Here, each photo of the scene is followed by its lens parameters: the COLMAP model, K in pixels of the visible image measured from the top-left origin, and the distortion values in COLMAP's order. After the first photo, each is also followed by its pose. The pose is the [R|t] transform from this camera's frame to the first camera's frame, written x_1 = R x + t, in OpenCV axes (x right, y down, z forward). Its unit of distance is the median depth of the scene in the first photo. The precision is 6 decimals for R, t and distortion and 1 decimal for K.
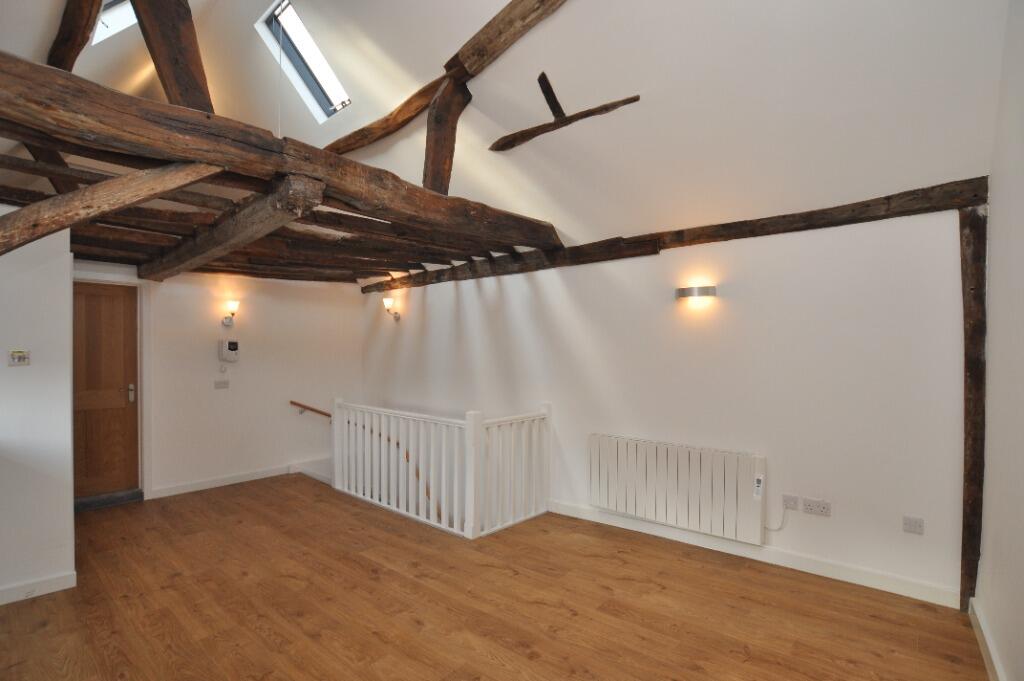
lens RADIAL K [[487.4, 0, 506.1], [0, 487.4, 354.7], [0, 0, 1]] dist [-0.076579, 0.033660]
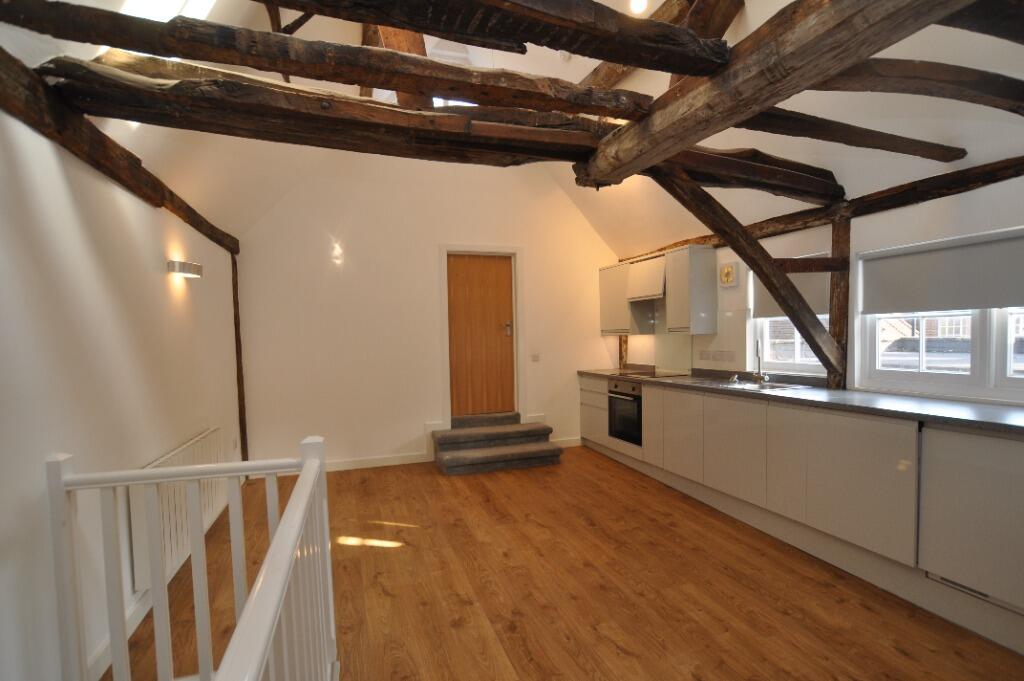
lens RADIAL K [[487.4, 0, 506.1], [0, 487.4, 354.7], [0, 0, 1]] dist [-0.076579, 0.033660]
pose [[-0.865328, -0.005264, 0.501179, -0.541326], [0.020835, 0.998703, 0.046464, 0.000660], [-0.500773, 0.050649, -0.864096, 1.385614]]
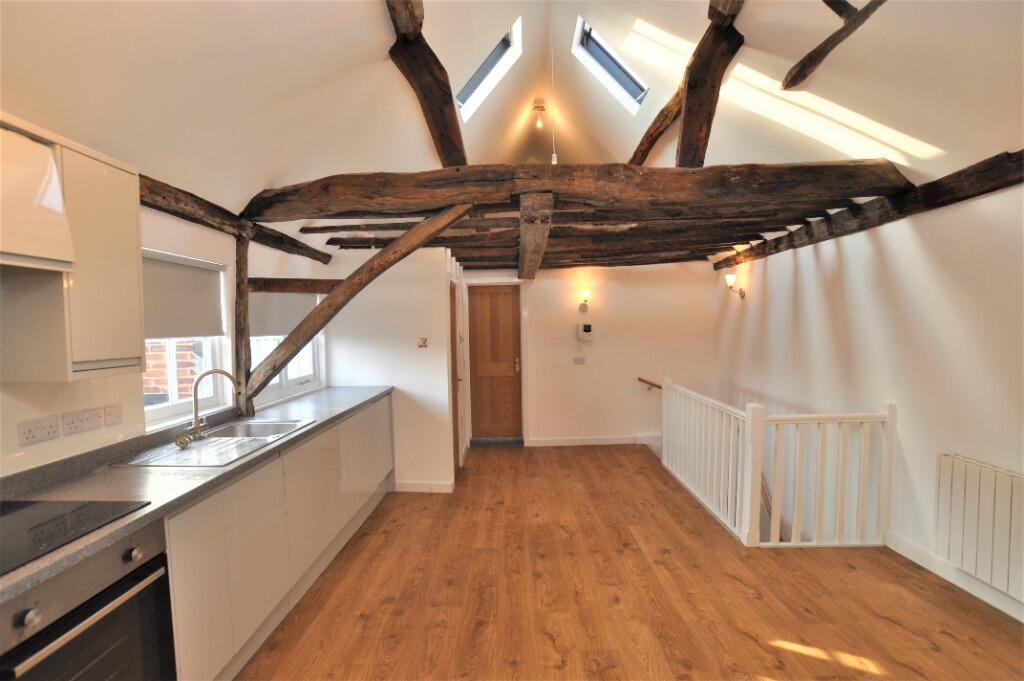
lens RADIAL K [[487.4, 0, 506.1], [0, 487.4, 354.7], [0, 0, 1]] dist [-0.076579, 0.033660]
pose [[0.643735, 0.027850, -0.764741, 0.307649], [0.015222, 0.998674, 0.049182, -0.022474], [0.765097, -0.043301, 0.642458, 0.110275]]
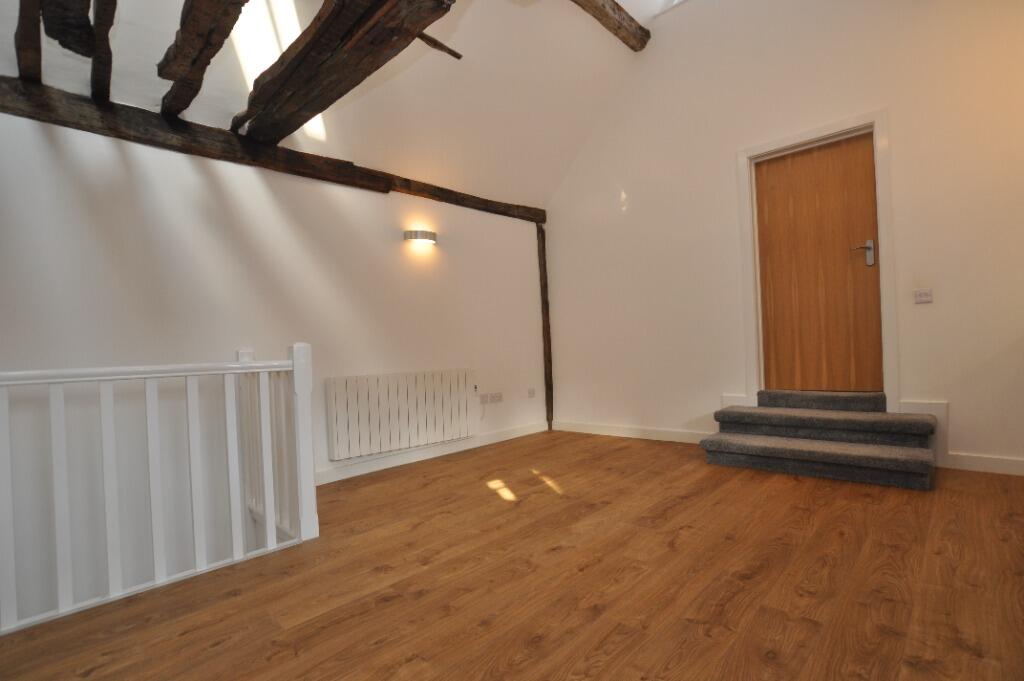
lens RADIAL K [[487.4, 0, 506.1], [0, 487.4, 354.7], [0, 0, 1]] dist [-0.076579, 0.033660]
pose [[0.063484, -0.011976, 0.997911, -0.709160], [0.046226, 0.998890, 0.009047, 0.141235], [-0.996912, 0.045555, 0.063968, 0.695343]]
